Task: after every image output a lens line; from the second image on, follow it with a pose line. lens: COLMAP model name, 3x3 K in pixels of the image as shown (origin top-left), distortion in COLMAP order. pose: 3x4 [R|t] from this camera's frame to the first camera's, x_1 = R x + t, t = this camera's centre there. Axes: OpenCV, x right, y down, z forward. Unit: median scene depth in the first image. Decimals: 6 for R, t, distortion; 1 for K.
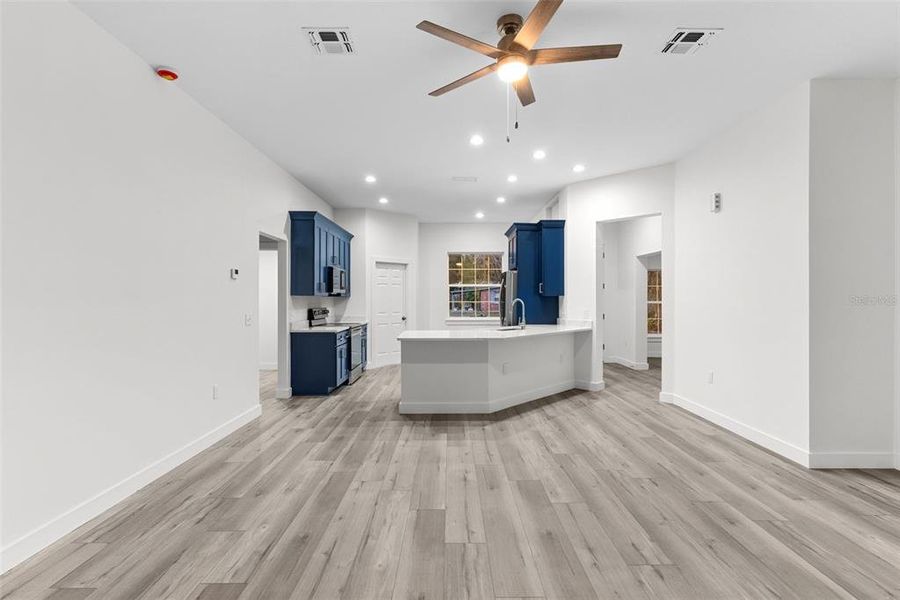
lens RADIAL K [[412.3, 0, 450.0], [0, 412.3, 300.0], [0, 0, 1]] dist [-0.000109, 0.000008]
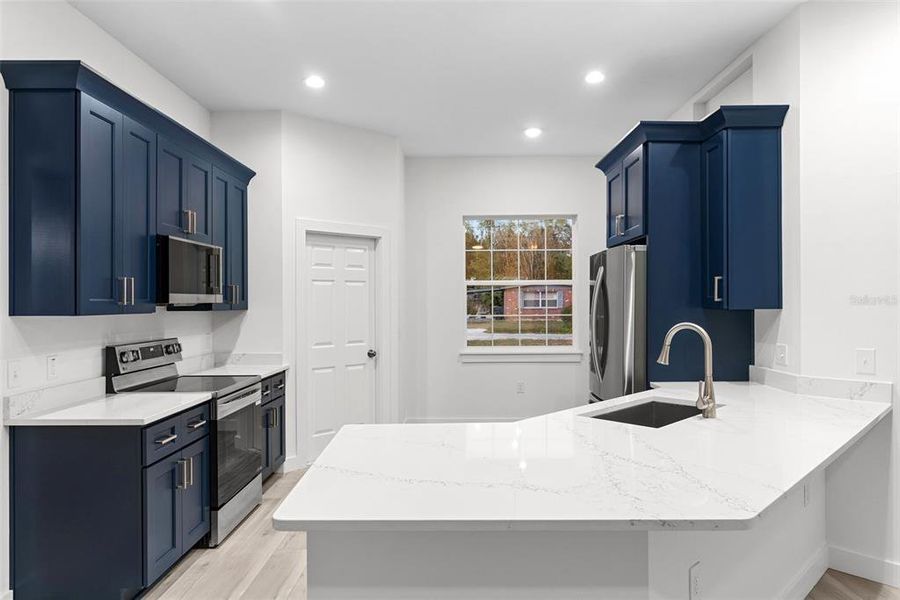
lens RADIAL K [[556.2, 0, 450.0], [0, 556.2, 300.0], [0, 0, 1]] dist [-0.000826, 0.000155]
pose [[0.999882, -0.004718, -0.014631, -0.016171], [0.004647, 0.999977, -0.004926, -0.015369], [0.014654, 0.004857, 0.999881, 0.436882]]
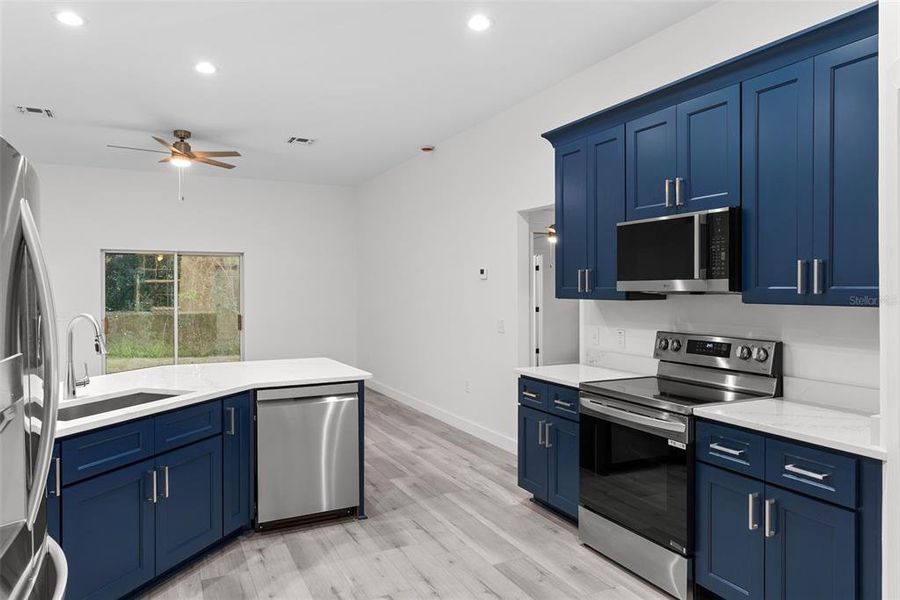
lens RADIAL K [[556.2, 0, 450.0], [0, 556.2, 300.0], [0, 0, 1]] dist [-0.000826, 0.000155]
pose [[-0.886065, 0.004781, -0.463537, 0.080864], [-0.003877, 0.999835, 0.017724, -0.016305], [0.463545, 0.017502, -0.885900, 1.224205]]
